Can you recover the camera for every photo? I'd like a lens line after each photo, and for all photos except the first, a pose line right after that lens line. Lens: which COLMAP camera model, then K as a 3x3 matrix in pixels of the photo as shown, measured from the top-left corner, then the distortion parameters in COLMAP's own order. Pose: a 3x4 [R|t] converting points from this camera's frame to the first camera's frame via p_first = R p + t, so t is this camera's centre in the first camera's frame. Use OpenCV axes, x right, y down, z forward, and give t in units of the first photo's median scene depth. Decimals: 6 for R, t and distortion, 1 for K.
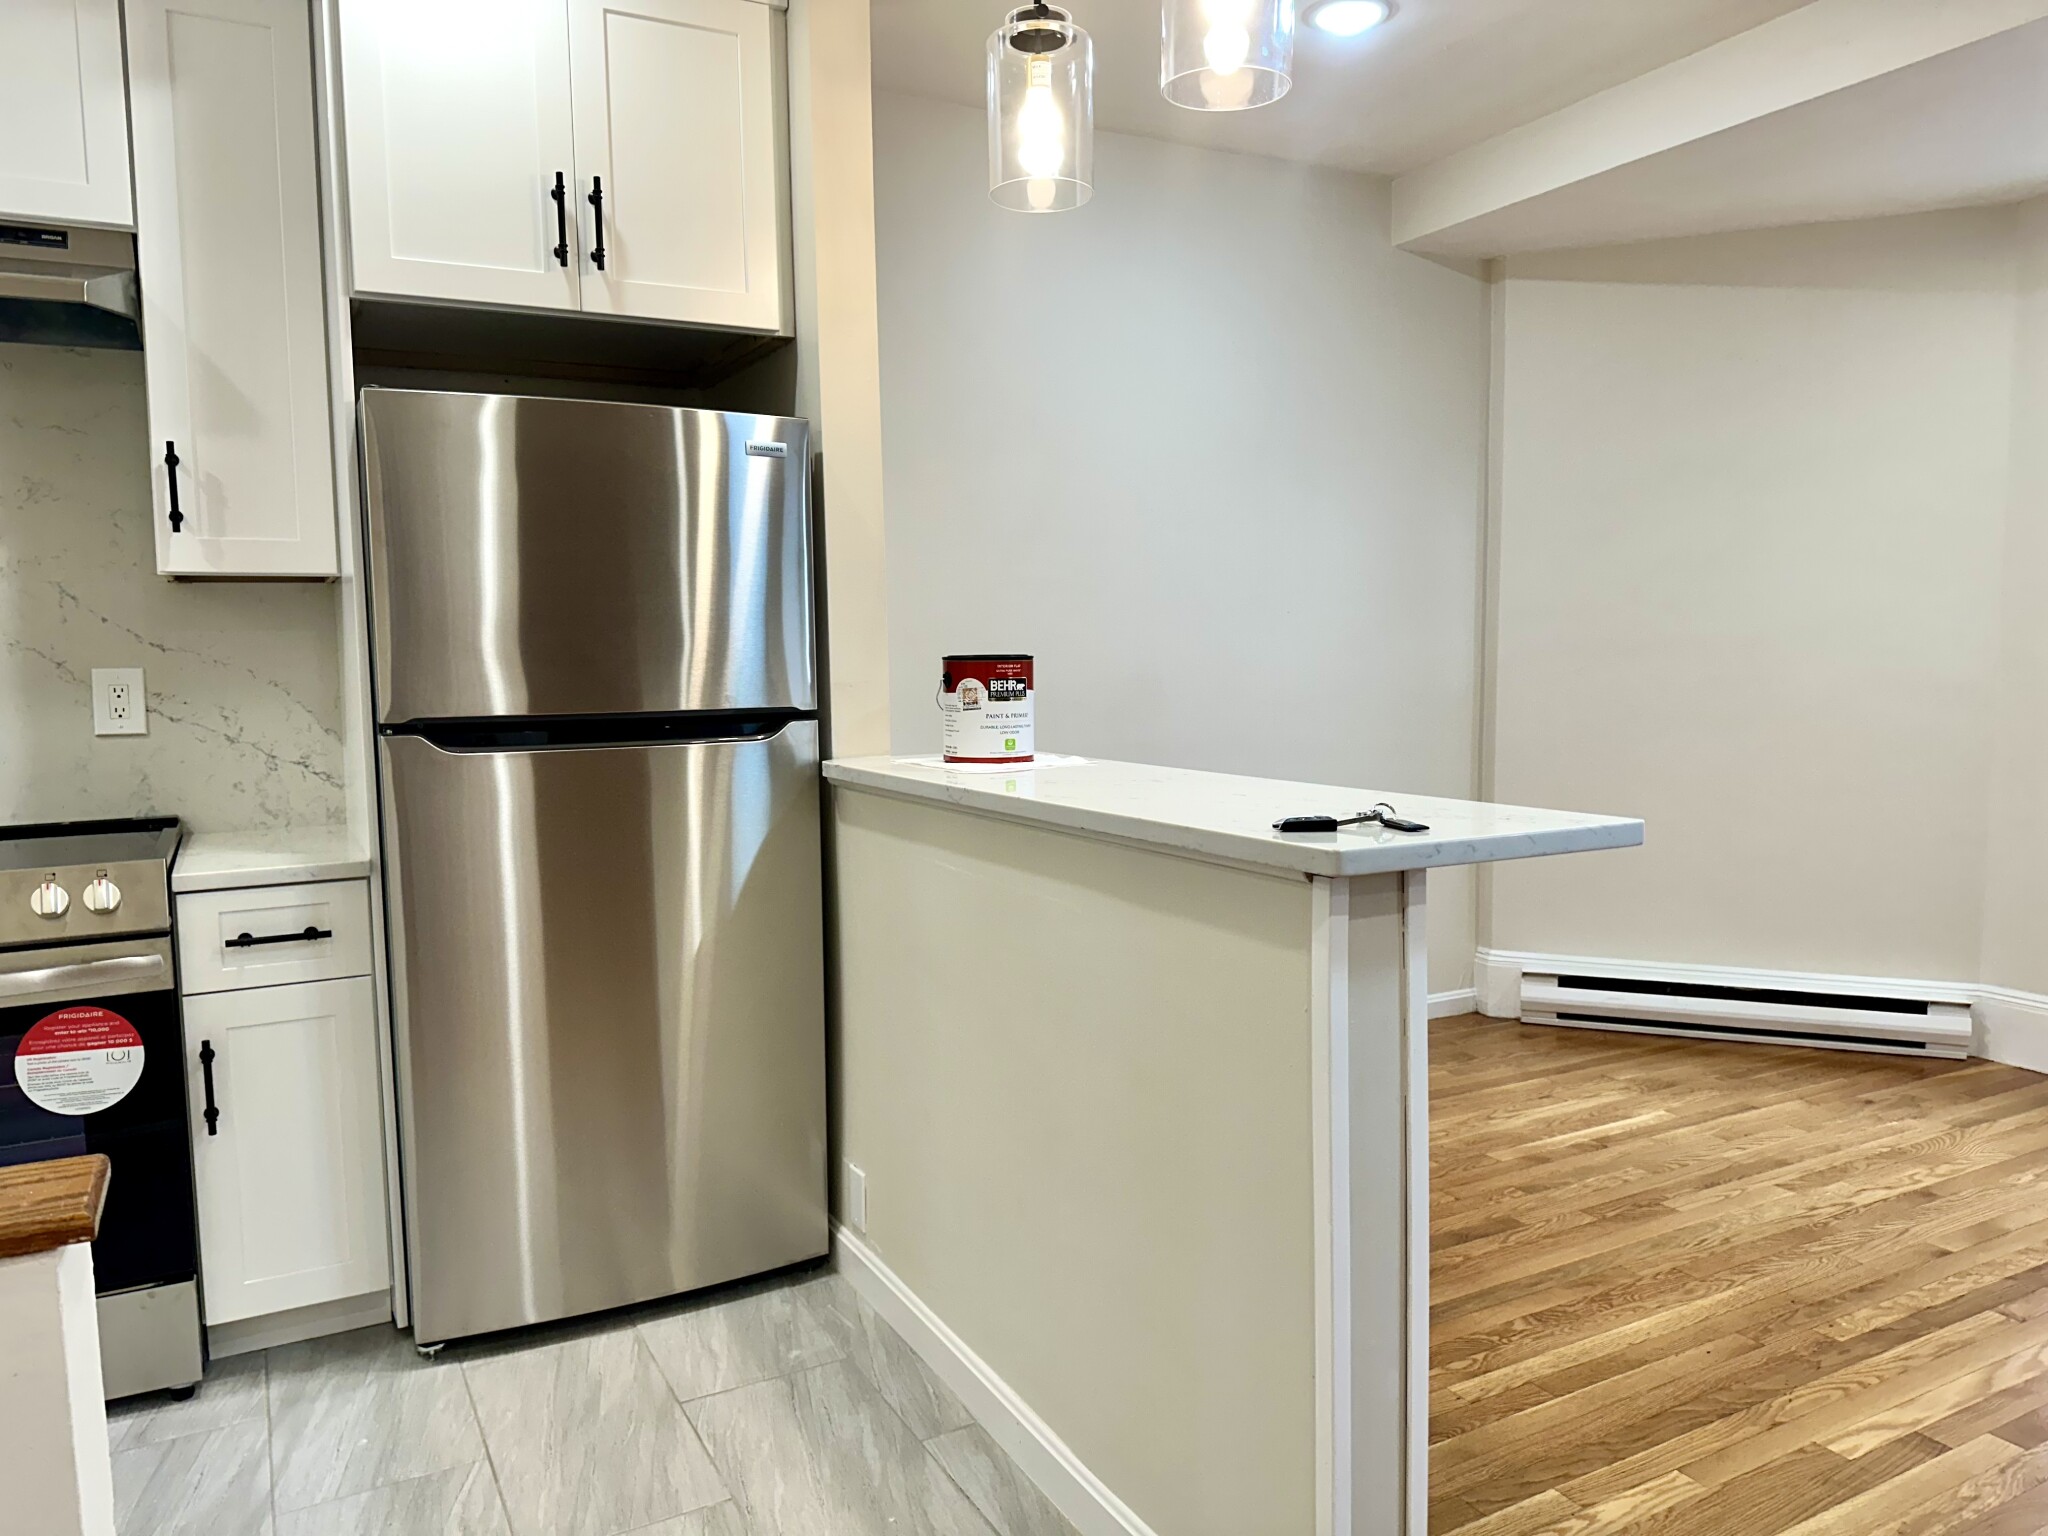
lens RADIAL K [[1430.4, 0, 1029.5], [0, 1430.4, 781.4], [0, 0, 1]] dist [0.027883, -0.034000]
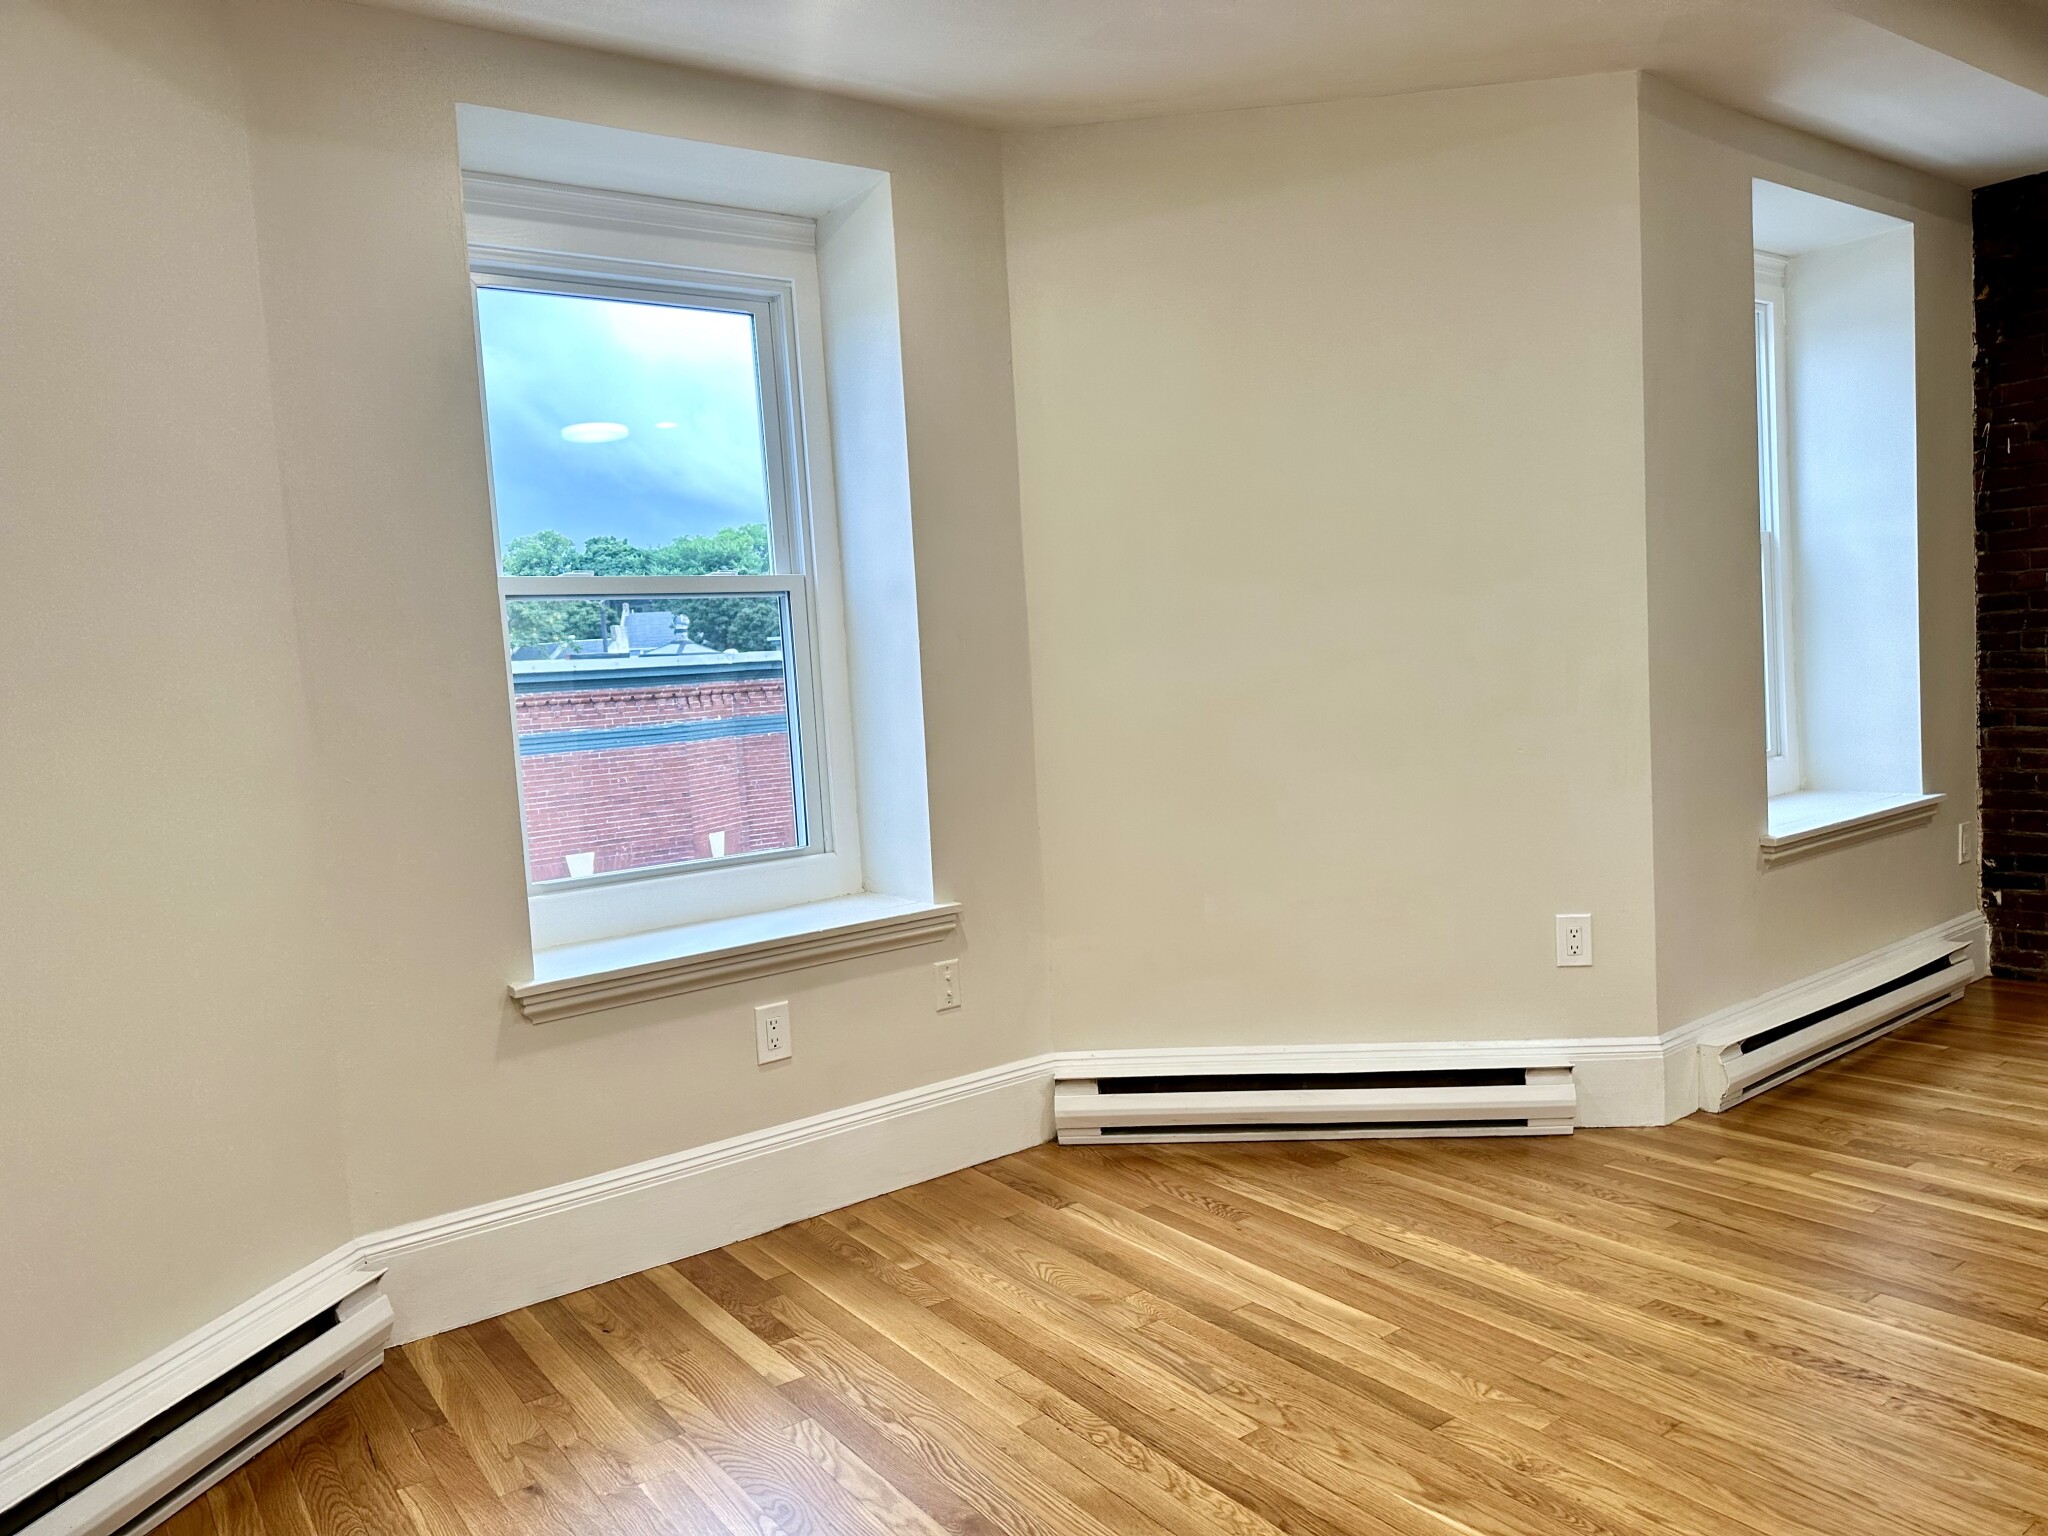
lens RADIAL K [[1430.4, 0, 1041.7], [0, 1430.4, 776.4], [0, 0, 1]] dist [0.027883, -0.034000]
pose [[-0.124261, -0.053614, 0.990800, 0.022438], [0.155129, 0.985211, 0.072767, -0.093836], [-0.980048, 0.162744, -0.114106, 1.234002]]
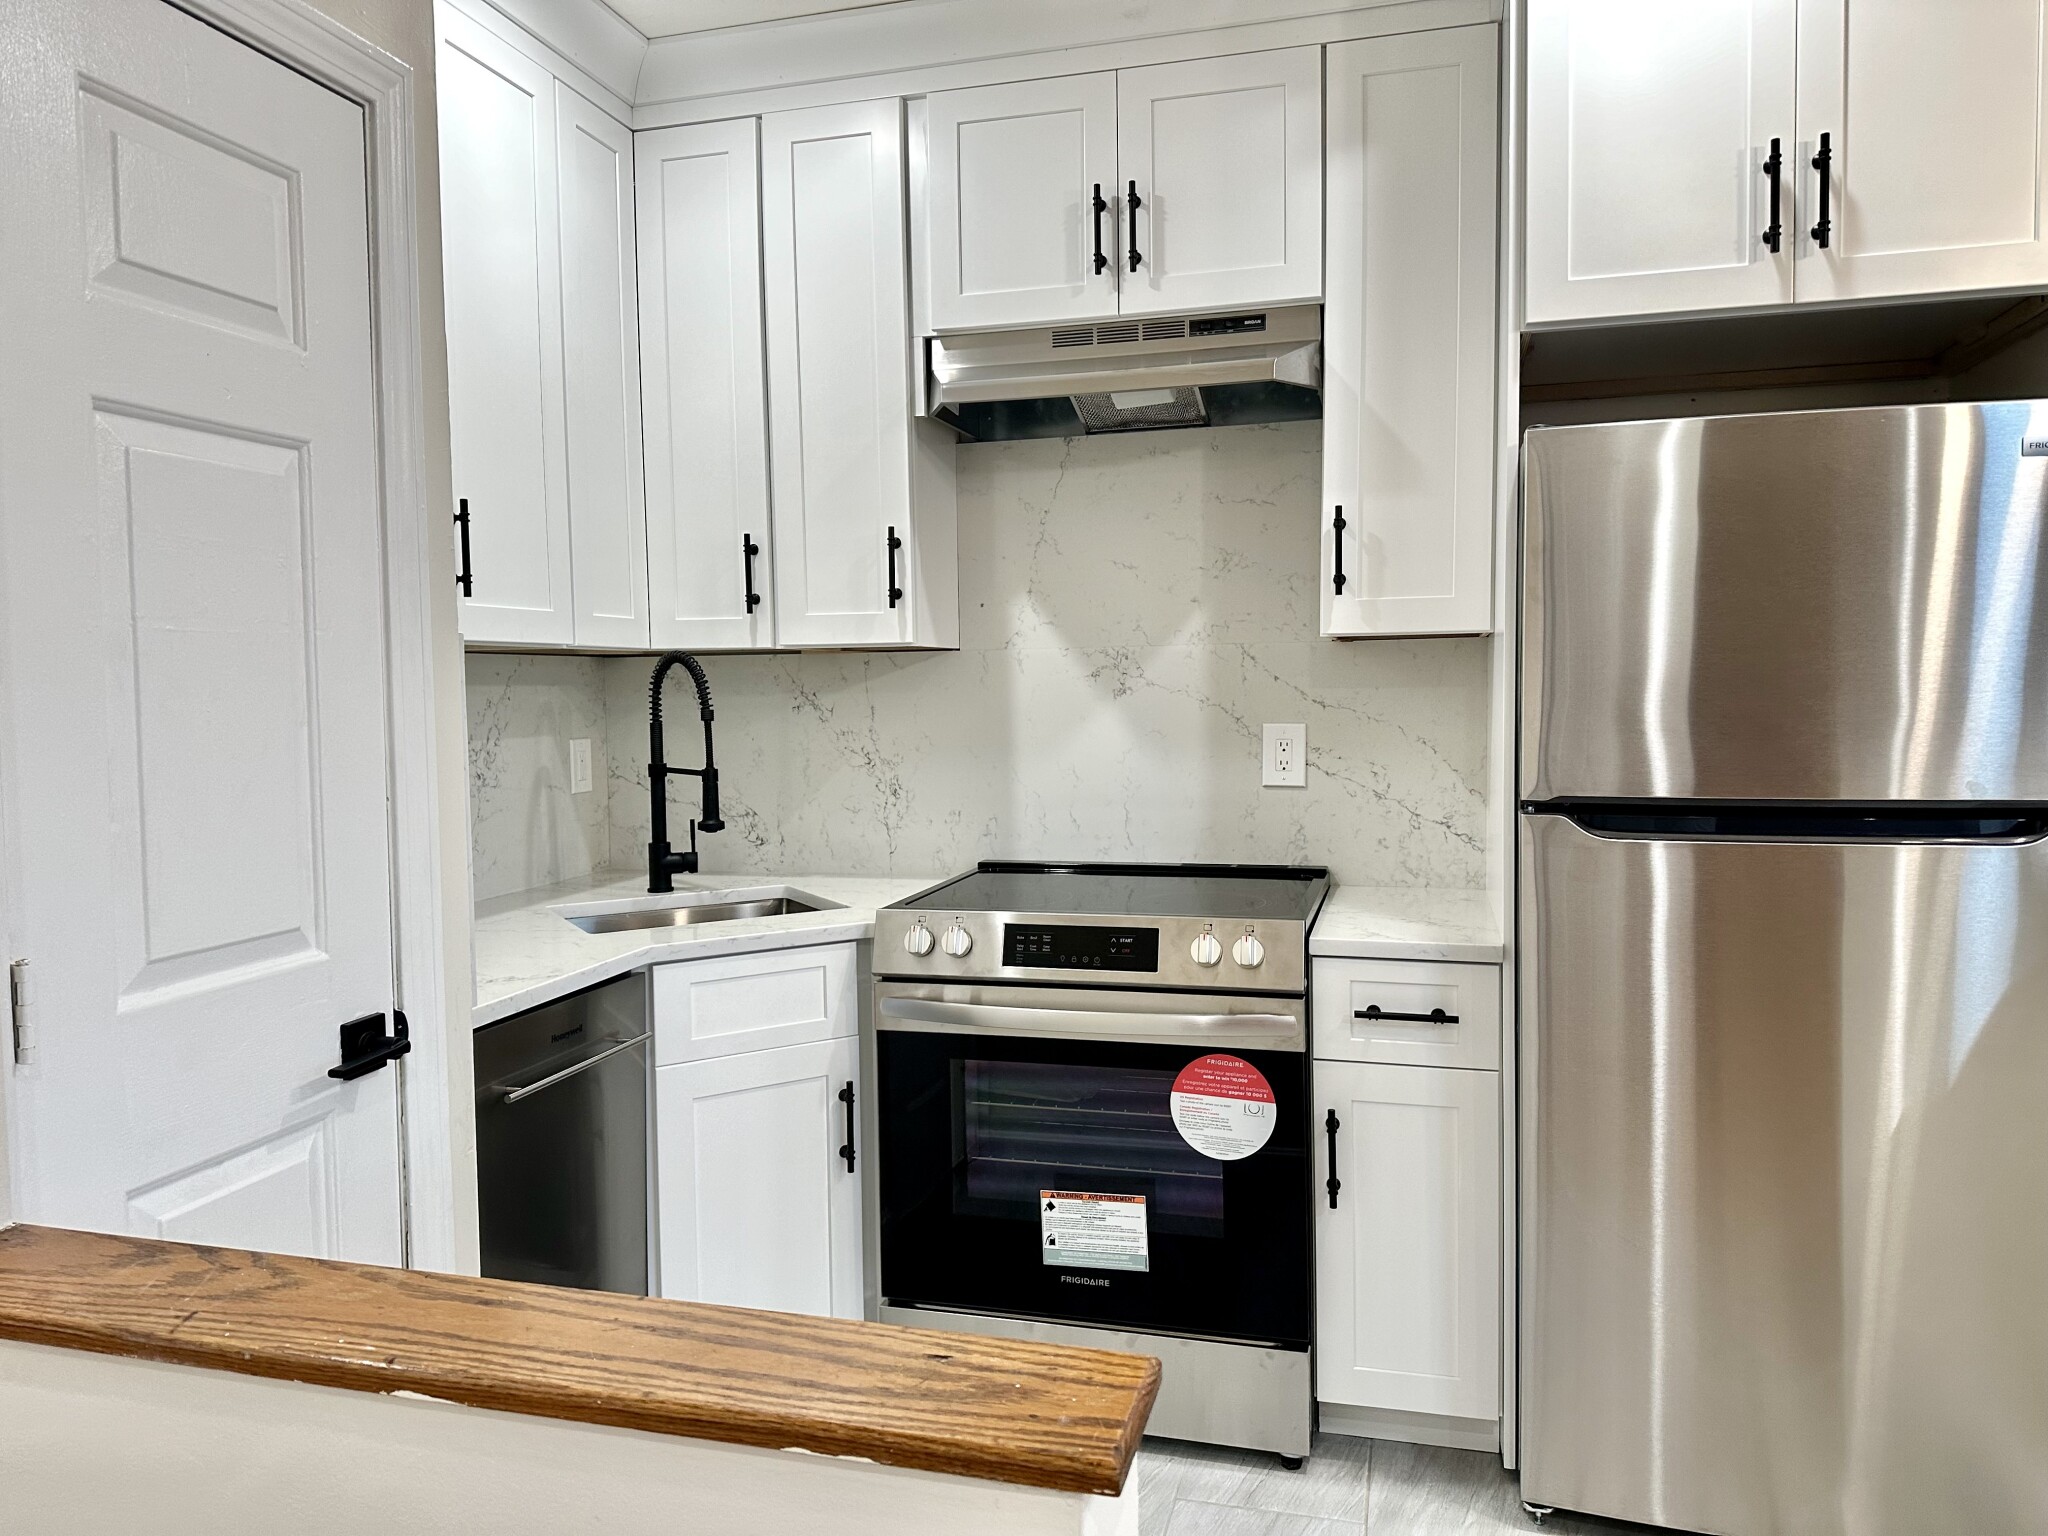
lens RADIAL K [[1430.4, 0, 1018.1], [0, 1430.4, 746.7], [0, 0, 1]] dist [0.027883, -0.034000]
pose [[0.716822, 0.038257, -0.696206, -0.050748], [-0.065192, 0.997797, -0.012292, -0.038503], [0.694202, 0.054198, 0.717737, 0.125723]]
